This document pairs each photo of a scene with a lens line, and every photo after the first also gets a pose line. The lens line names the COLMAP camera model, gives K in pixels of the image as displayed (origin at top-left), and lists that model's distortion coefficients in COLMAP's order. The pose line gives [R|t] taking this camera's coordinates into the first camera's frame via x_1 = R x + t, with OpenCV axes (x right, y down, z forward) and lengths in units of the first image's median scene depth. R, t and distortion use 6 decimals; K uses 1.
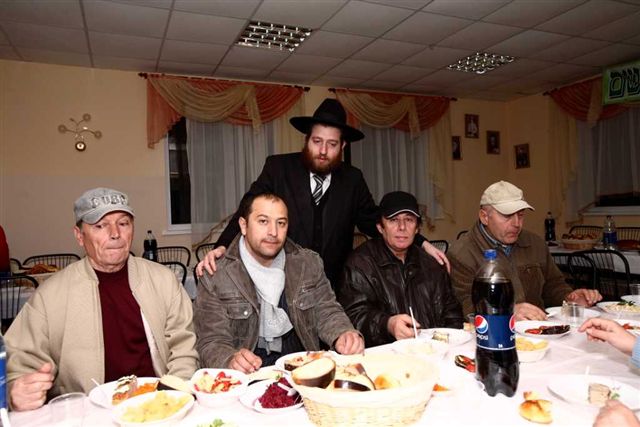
lens RADIAL K [[469.7, 0, 317.7], [0, 469.7, 209.8], [0, 0, 1]] dist [-0.009496, 0.006795]
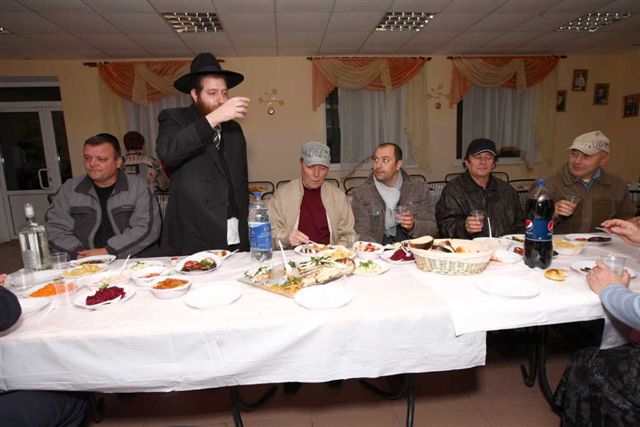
lens RADIAL K [[364.2, 0, 314.0], [0, 364.2, 209.3], [0, 0, 1]] dist [-0.018715, 0.008478]
pose [[0.949997, 0.051005, -0.308066, 0.005520], [-0.003982, 0.988469, 0.151374, -0.000018], [0.312234, -0.142578, 0.939245, -0.103228]]
